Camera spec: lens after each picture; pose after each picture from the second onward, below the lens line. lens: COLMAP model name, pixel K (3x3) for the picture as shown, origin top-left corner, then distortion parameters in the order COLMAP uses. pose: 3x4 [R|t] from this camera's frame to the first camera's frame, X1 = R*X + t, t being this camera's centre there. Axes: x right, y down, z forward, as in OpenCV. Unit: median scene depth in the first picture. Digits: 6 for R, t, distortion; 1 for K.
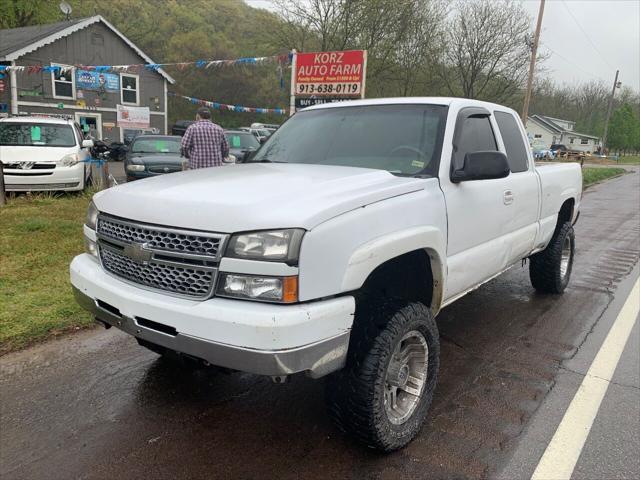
lens RADIAL K [[517.7, 0, 320.0], [0, 517.7, 240.0], [0, 0, 1]] dist [0.050049, -0.009593]
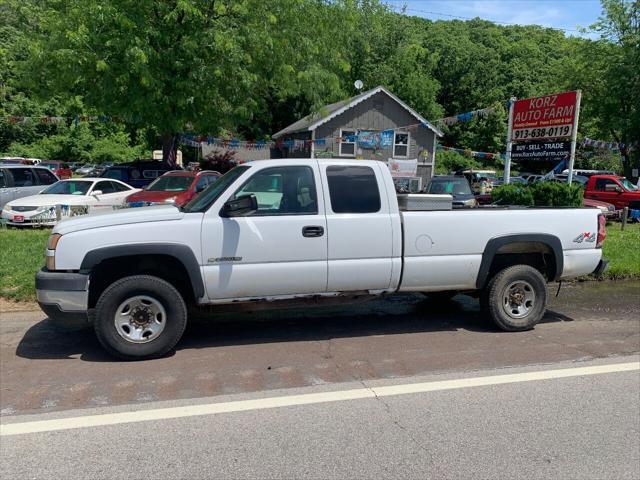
lens RADIAL K [[517.7, 0, 320.0], [0, 517.7, 240.0], [0, 0, 1]] dist [0.050049, -0.009593]
pose [[0.803636, 0.050260, -0.592995, 0.267976], [-0.102163, 0.993286, -0.054267, 0.001340], [0.586287, 0.104193, 0.803375, -0.001777]]
